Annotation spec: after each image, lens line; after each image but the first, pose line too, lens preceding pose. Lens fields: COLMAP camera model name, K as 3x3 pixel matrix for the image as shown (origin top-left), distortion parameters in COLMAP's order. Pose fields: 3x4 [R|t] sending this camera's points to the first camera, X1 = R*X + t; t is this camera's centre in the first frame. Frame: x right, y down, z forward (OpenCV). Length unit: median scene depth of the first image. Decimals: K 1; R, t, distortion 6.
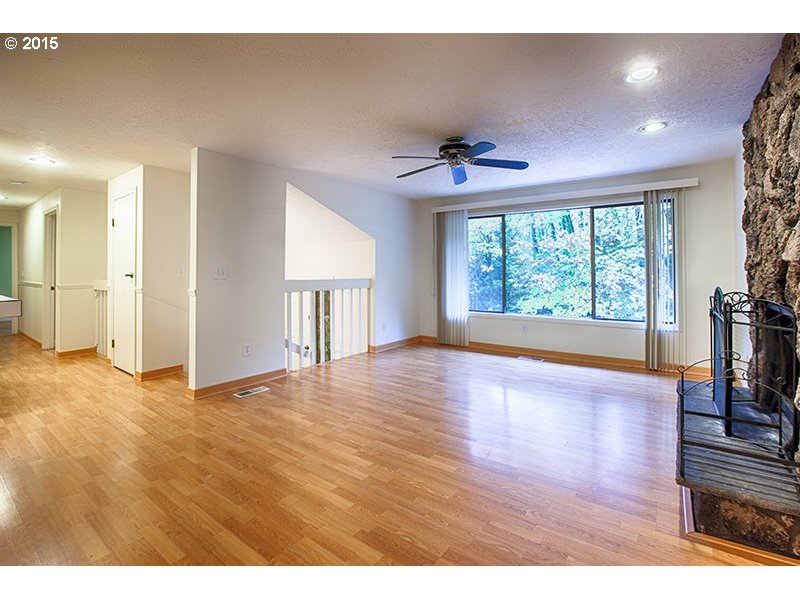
lens RADIAL K [[372.3, 0, 397.6], [0, 372.3, 269.0], [0, 0, 1]] dist [-0.049568, 0.012080]
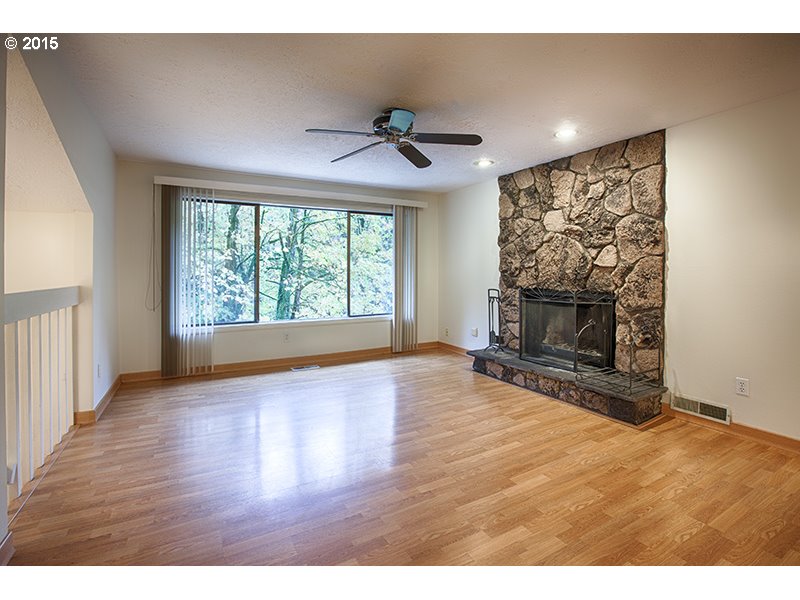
lens RADIAL K [[372.3, 0, 389.7], [0, 372.3, 283.7], [0, 0, 1]] dist [-0.049568, 0.012080]
pose [[0.432378, -0.029427, 0.901212, -0.426740], [-0.002154, 0.999431, 0.033668, 0.003777], [-0.901690, -0.016499, 0.432068, 0.472643]]
